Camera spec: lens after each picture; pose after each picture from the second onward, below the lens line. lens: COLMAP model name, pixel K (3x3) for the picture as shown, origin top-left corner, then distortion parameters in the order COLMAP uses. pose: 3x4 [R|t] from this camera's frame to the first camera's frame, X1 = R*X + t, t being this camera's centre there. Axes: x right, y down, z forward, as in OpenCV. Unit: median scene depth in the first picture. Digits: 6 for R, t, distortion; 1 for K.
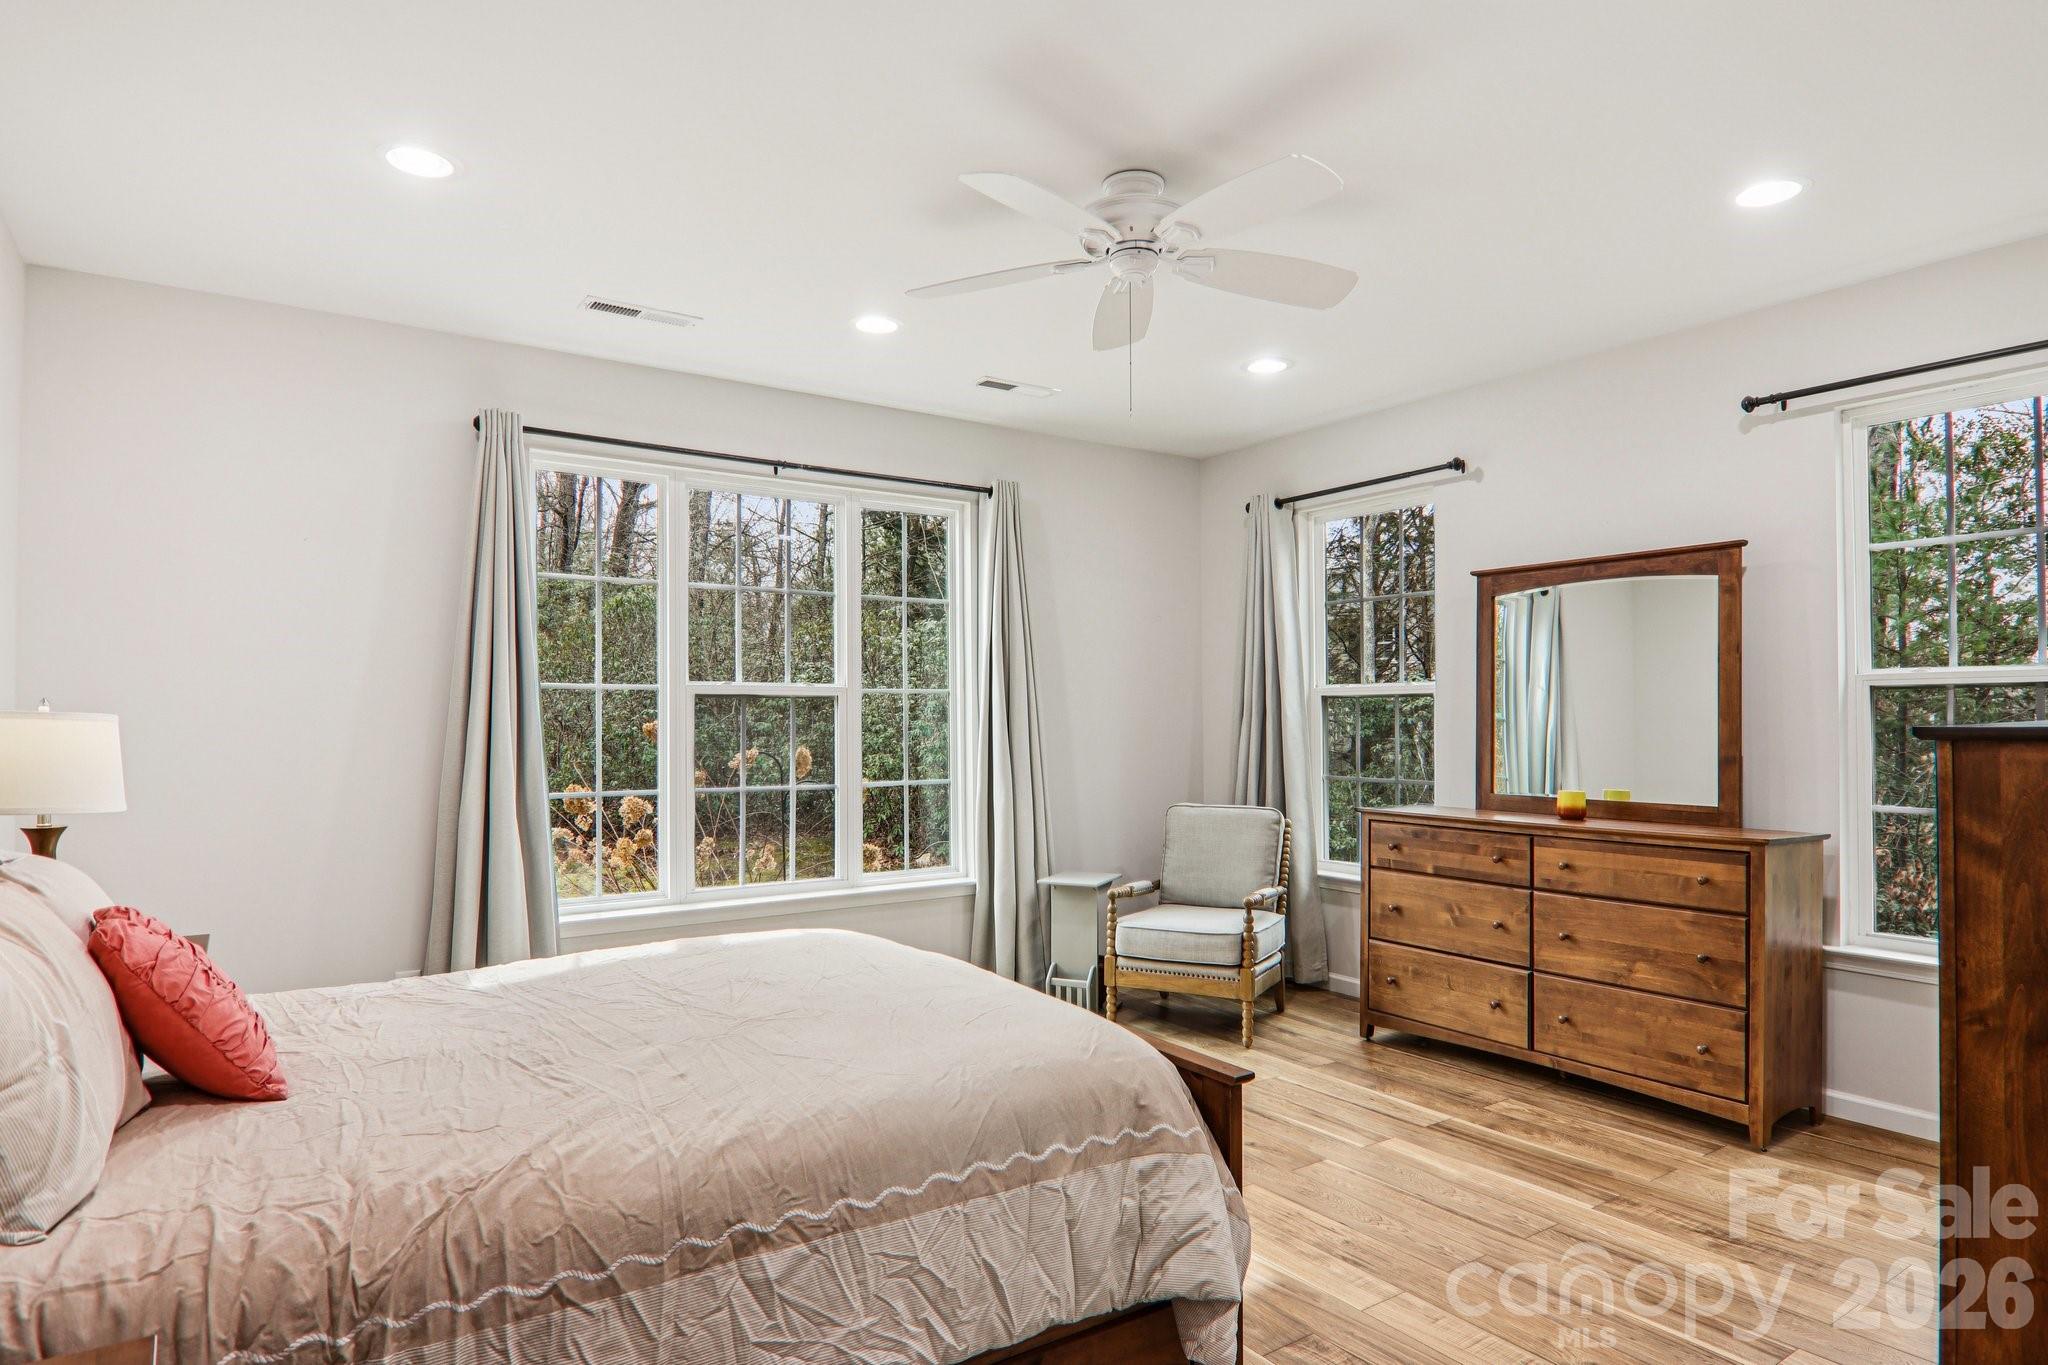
lens RADIAL K [[1161.4, 0, 1020.2], [0, 1161.4, 692.6], [0, 0, 1]] dist [0.005983, -0.019846]
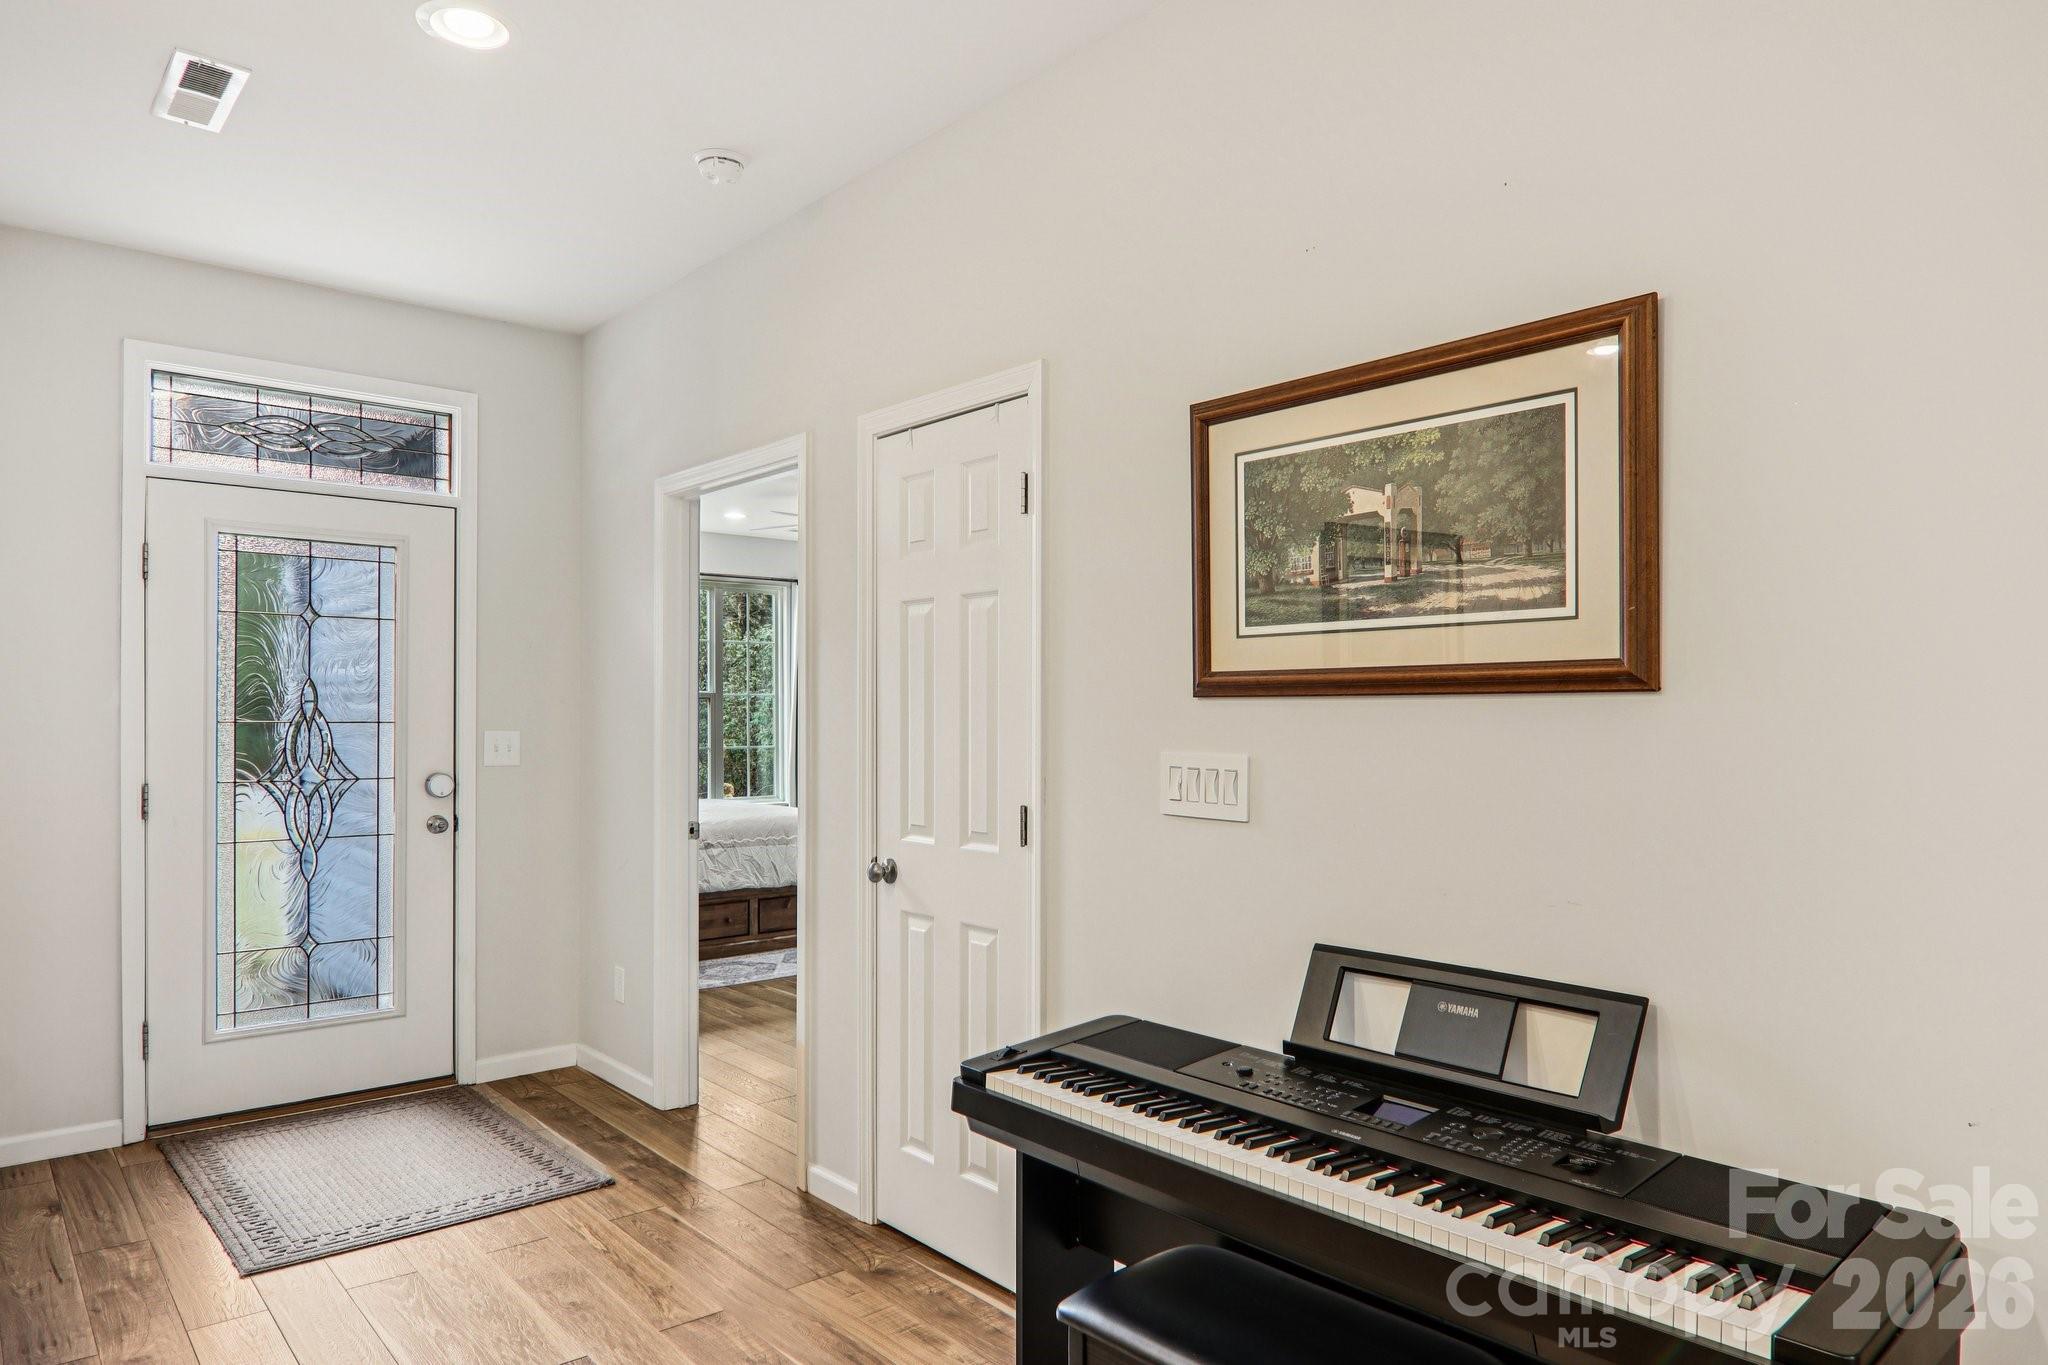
lens RADIAL K [[1276.6, 0, 1025.7], [0, 1276.6, 714.4], [0, 0, 1]] dist [-0.000905, -0.000676]
pose [[0.993214, 0.003053, 0.116264, 0.091162], [-0.006019, 0.999665, 0.025169, -0.022196], [-0.116148, -0.025698, 0.992899, -0.948230]]
